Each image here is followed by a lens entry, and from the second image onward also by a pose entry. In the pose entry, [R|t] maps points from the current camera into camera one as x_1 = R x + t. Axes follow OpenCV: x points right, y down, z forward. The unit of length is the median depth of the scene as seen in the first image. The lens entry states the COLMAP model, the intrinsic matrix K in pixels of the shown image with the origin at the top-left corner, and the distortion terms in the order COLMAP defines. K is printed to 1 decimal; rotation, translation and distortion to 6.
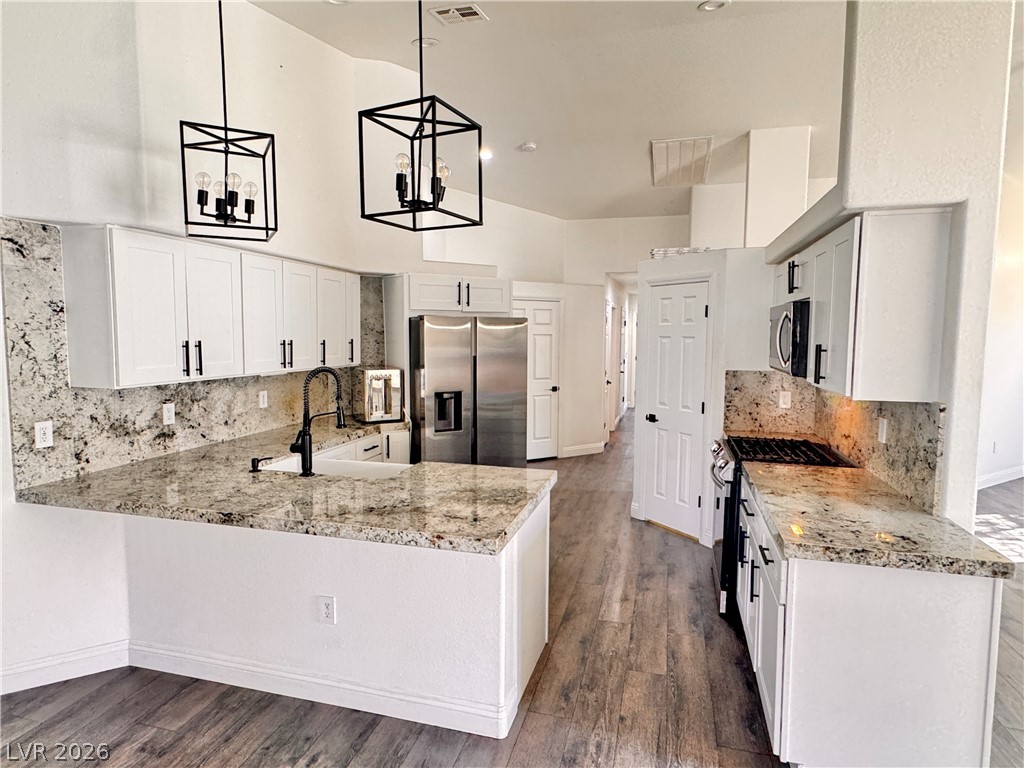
lens RADIAL K [[580.4, 0, 509.5], [0, 580.4, 383.5], [0, 0, 1]] dist [-0.002927, 0.002962]
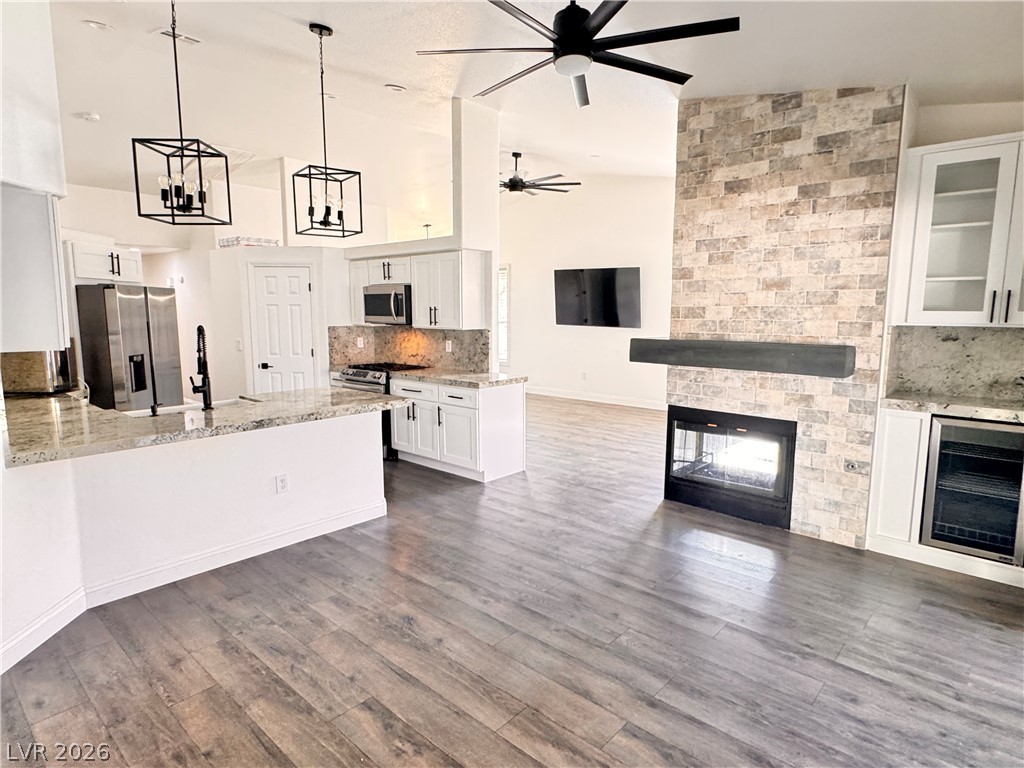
lens RADIAL K [[580.4, 0, 510.1], [0, 580.4, 385.3], [0, 0, 1]] dist [-0.002927, 0.002962]
pose [[0.447428, -0.122541, 0.885885, -1.200341], [0.079965, 0.992082, 0.096843, 0.033552], [-0.890738, 0.027510, 0.453684, -0.192289]]
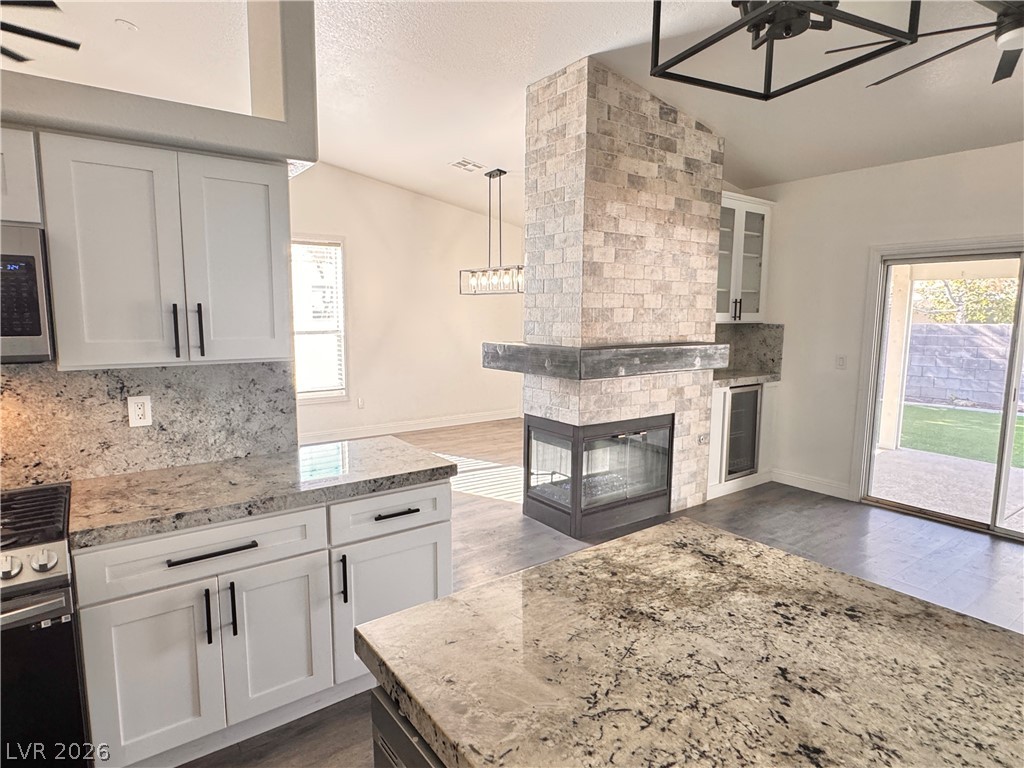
lens RADIAL K [[580.4, 0, 508.8], [0, 580.4, 385.9], [0, 0, 1]] dist [-0.002927, 0.002962]
pose [[-0.786062, -0.090442, 0.611495, -0.243686], [0.044164, 0.978494, 0.201494, -0.091978], [-0.616568, 0.185393, -0.765163, 1.286176]]
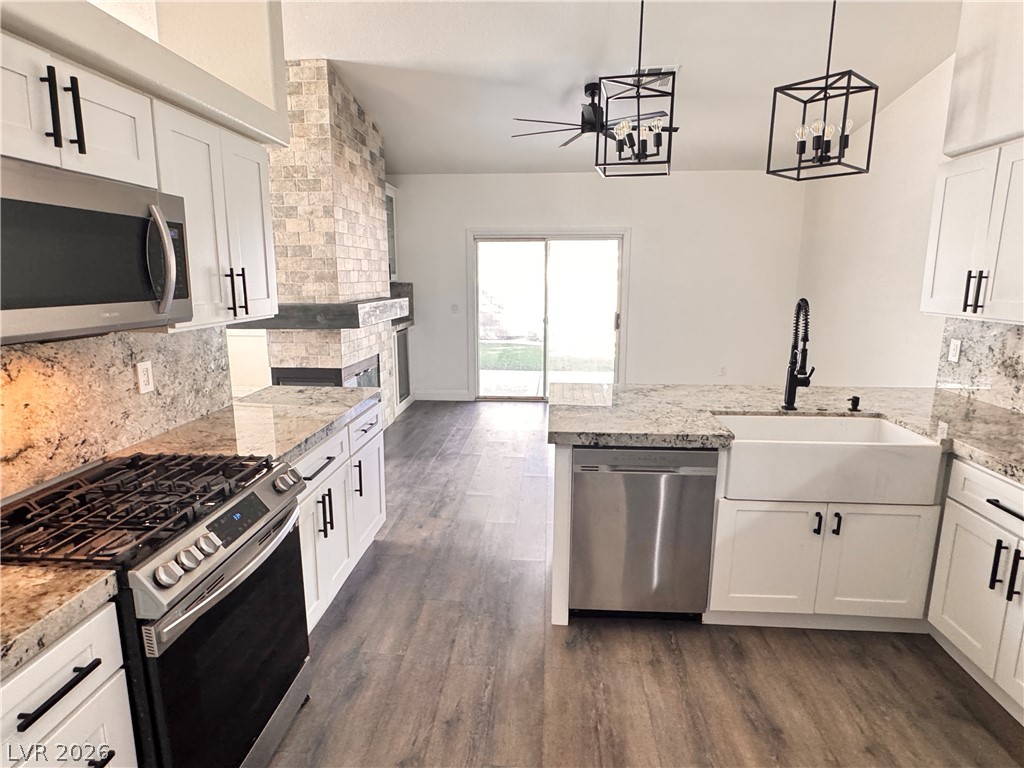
lens RADIAL K [[580.4, 0, 509.3], [0, 580.4, 387.5], [0, 0, 1]] dist [-0.002927, 0.002962]
pose [[-0.980370, 0.031156, -0.194691, 0.307261], [-0.024207, 0.960948, 0.275670, -0.136091], [0.195677, 0.274971, -0.941330, 1.840222]]
